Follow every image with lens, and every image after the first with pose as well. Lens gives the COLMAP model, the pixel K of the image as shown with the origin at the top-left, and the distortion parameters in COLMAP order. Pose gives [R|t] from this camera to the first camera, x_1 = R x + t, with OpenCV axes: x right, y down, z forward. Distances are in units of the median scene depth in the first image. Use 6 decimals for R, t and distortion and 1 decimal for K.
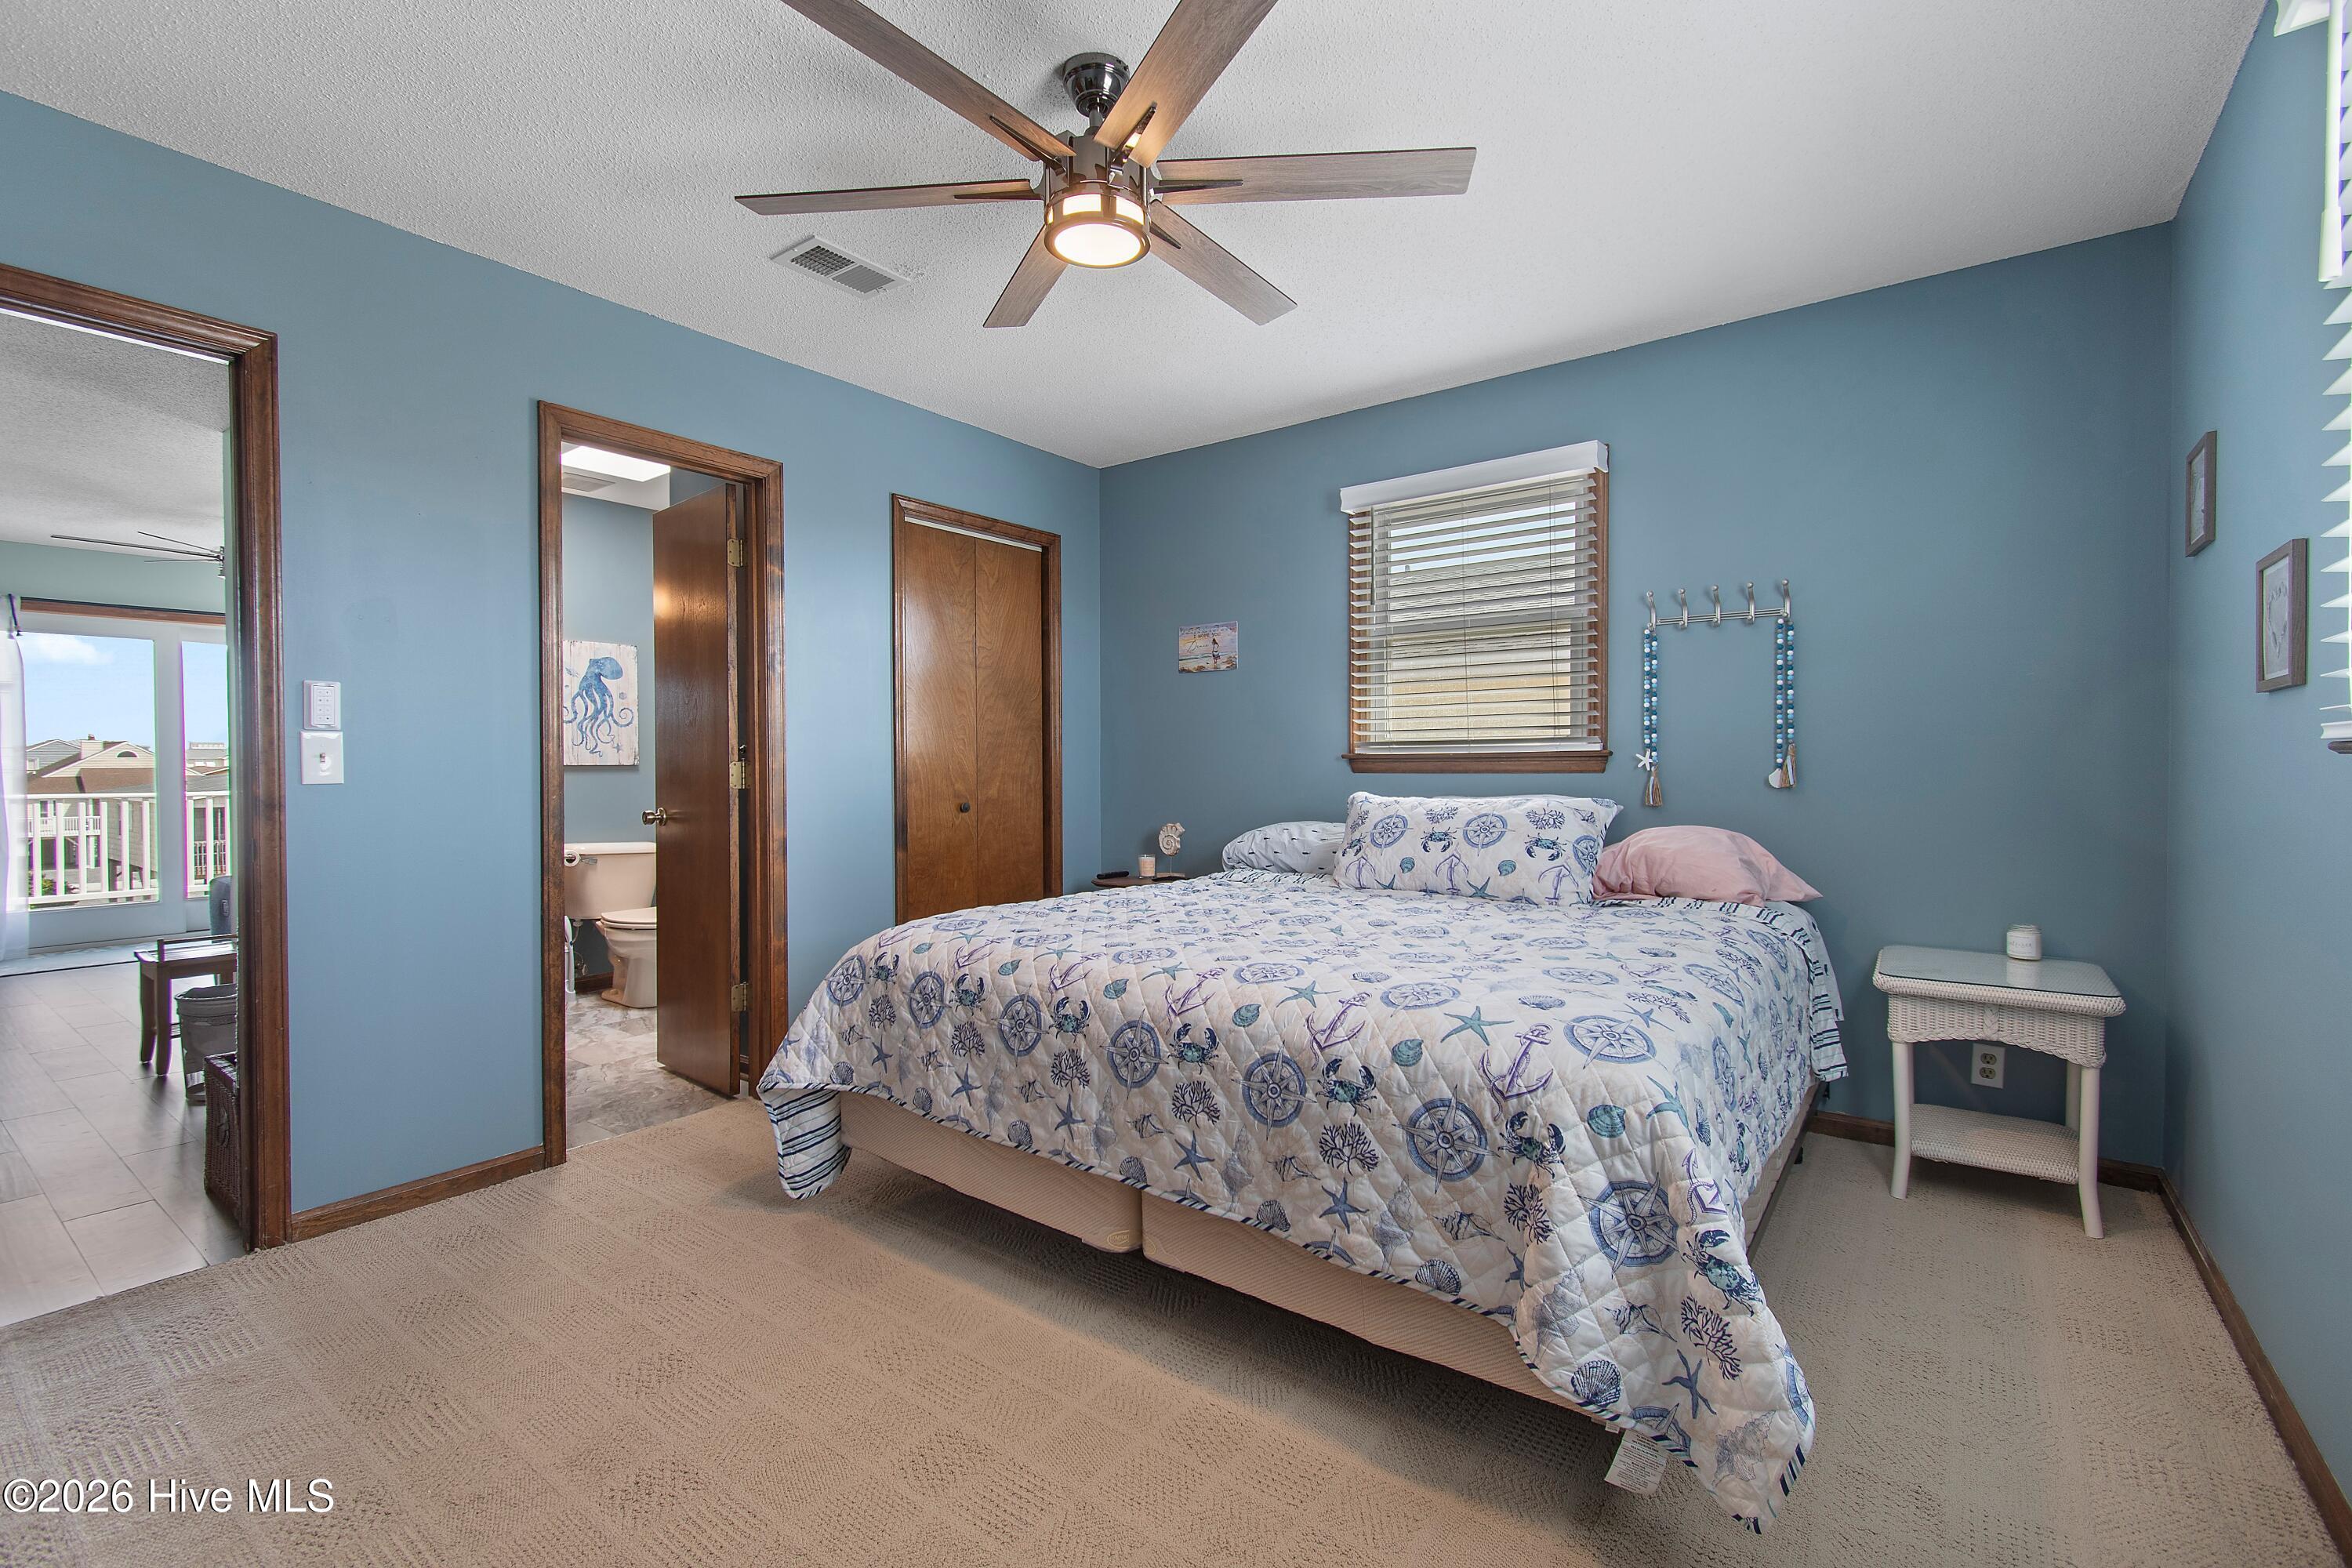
lens RADIAL K [[1034.5, 0, 1177.2], [0, 1034.5, 763.3], [0, 0, 1]] dist [-0.001149, -0.000360]
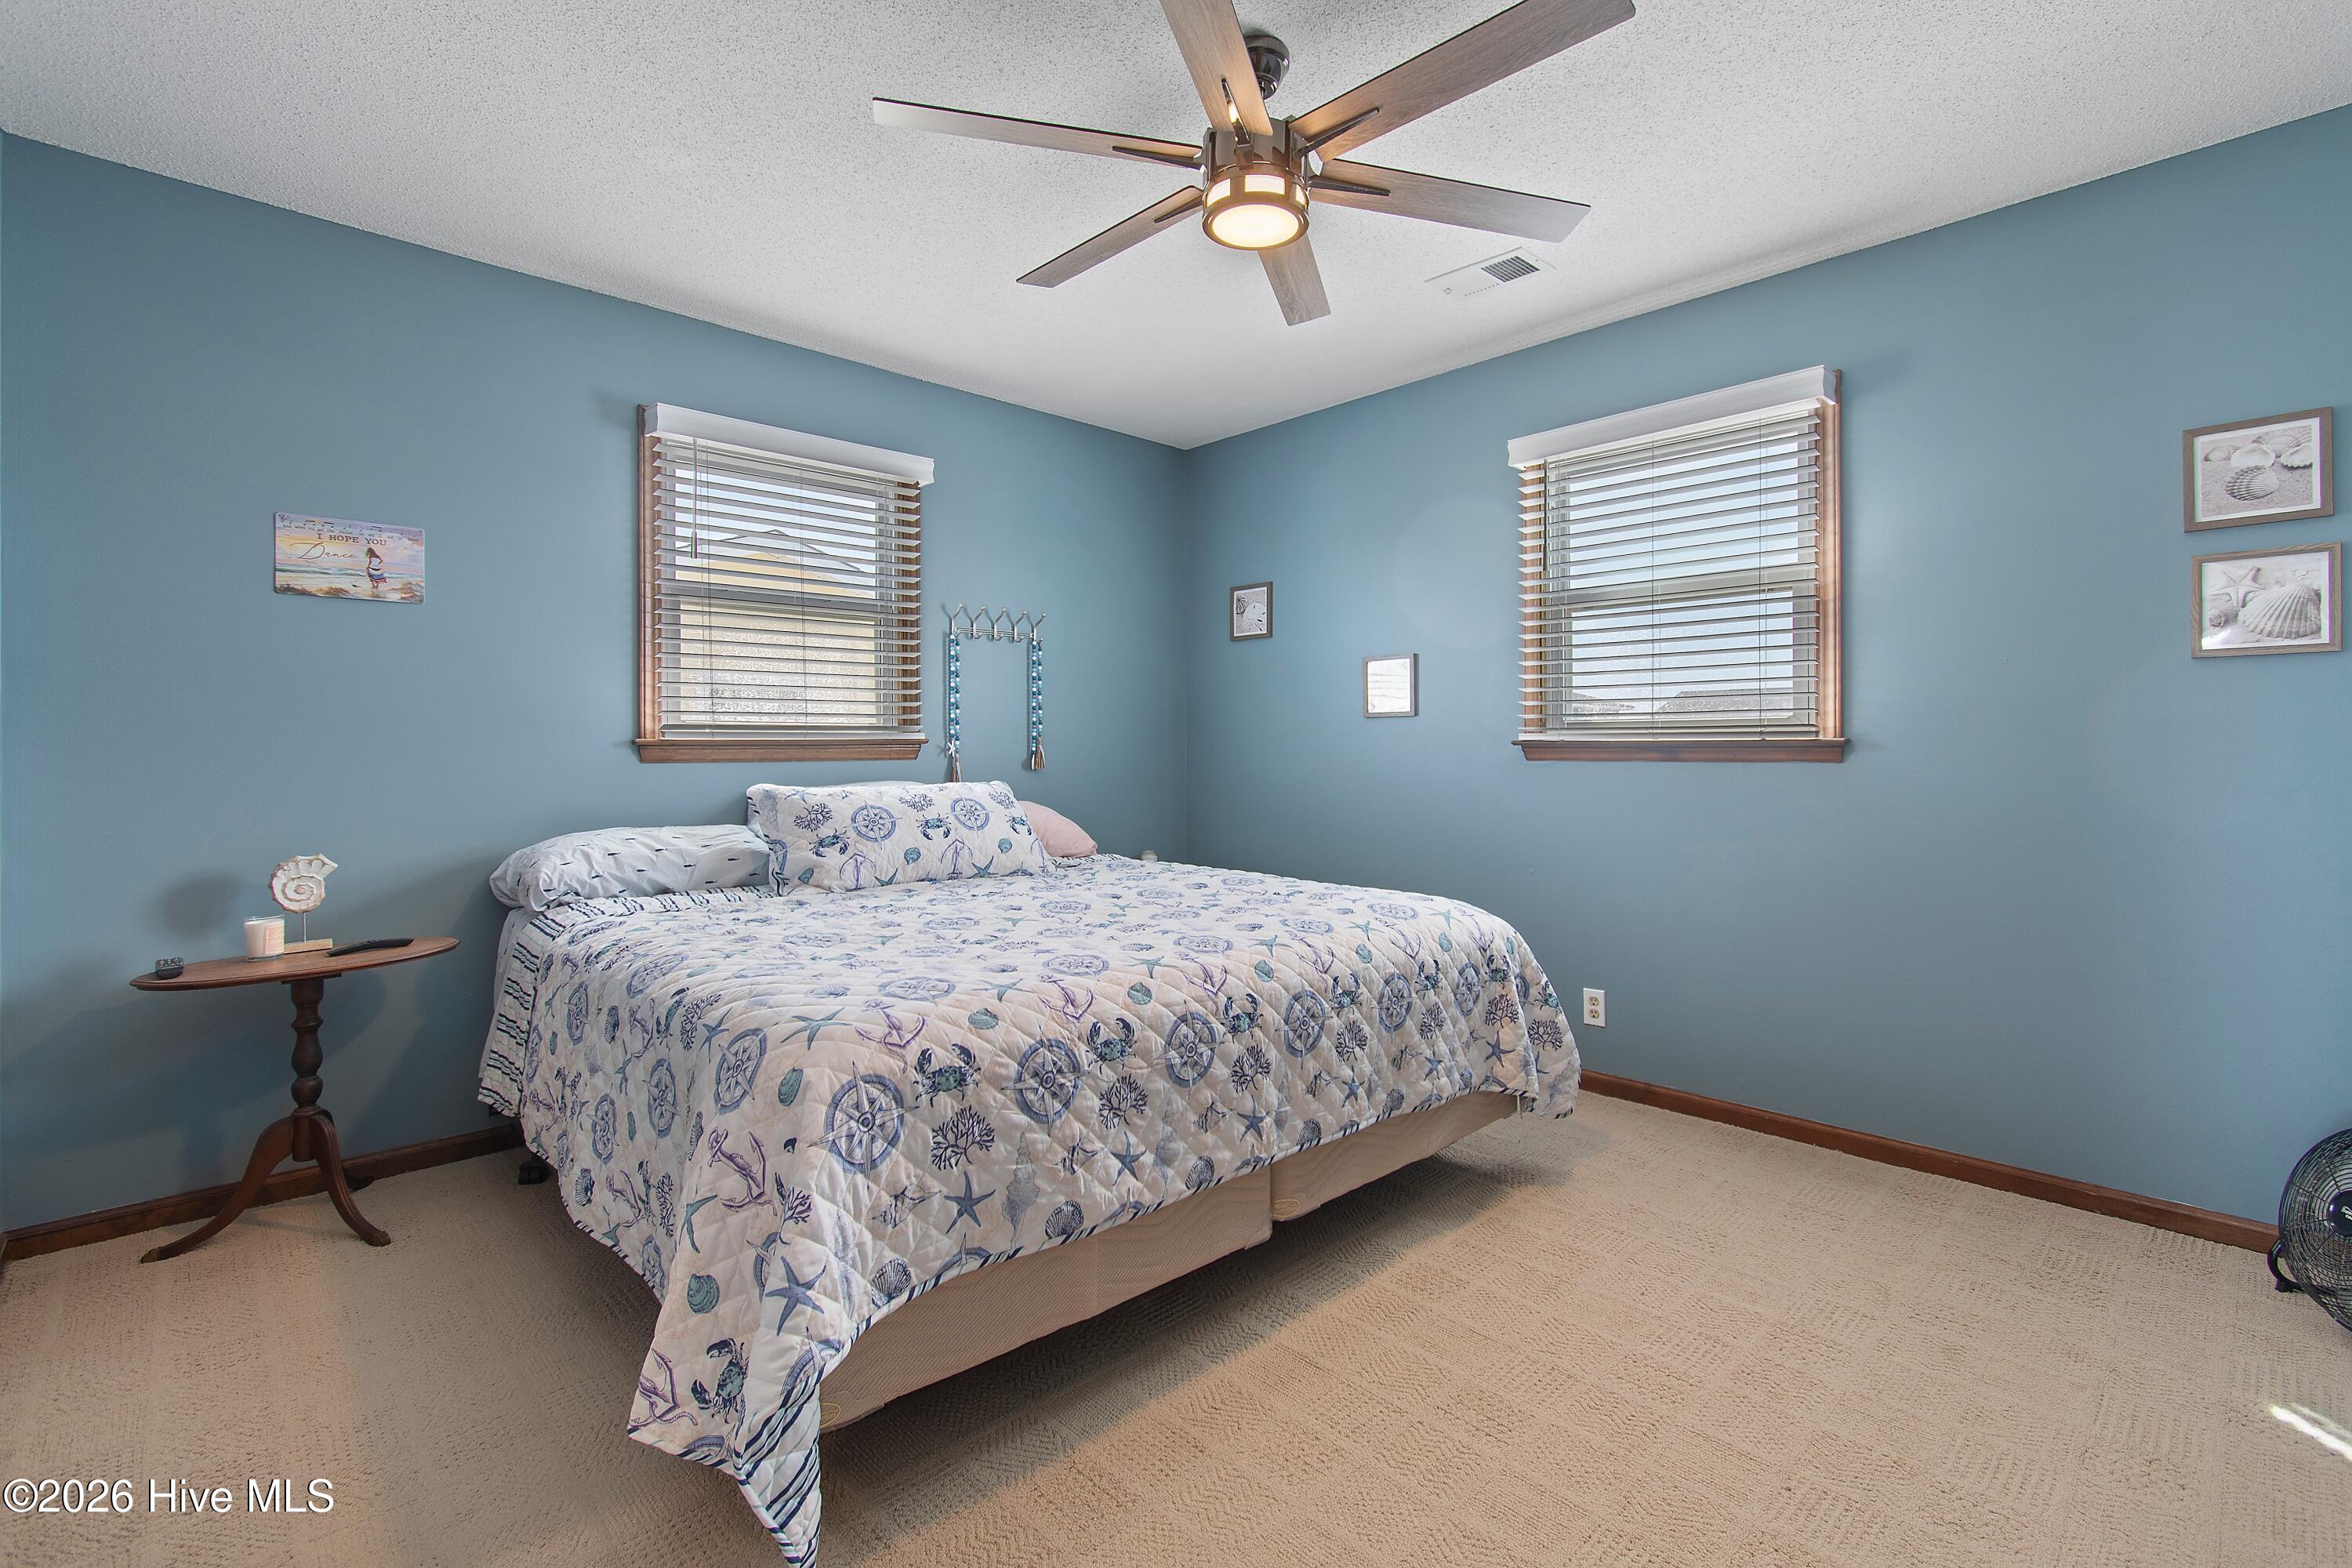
lens RADIAL K [[1063.1, 0, 1179.5], [0, 1063.1, 723.6], [0, 0, 1]] dist [0.001174, -0.000007]
pose [[0.160435, 0.027273, 0.986670, -1.011556], [0.001344, 0.999611, -0.027849, 0.004700], [-0.987046, 0.005794, 0.160336, 0.840978]]
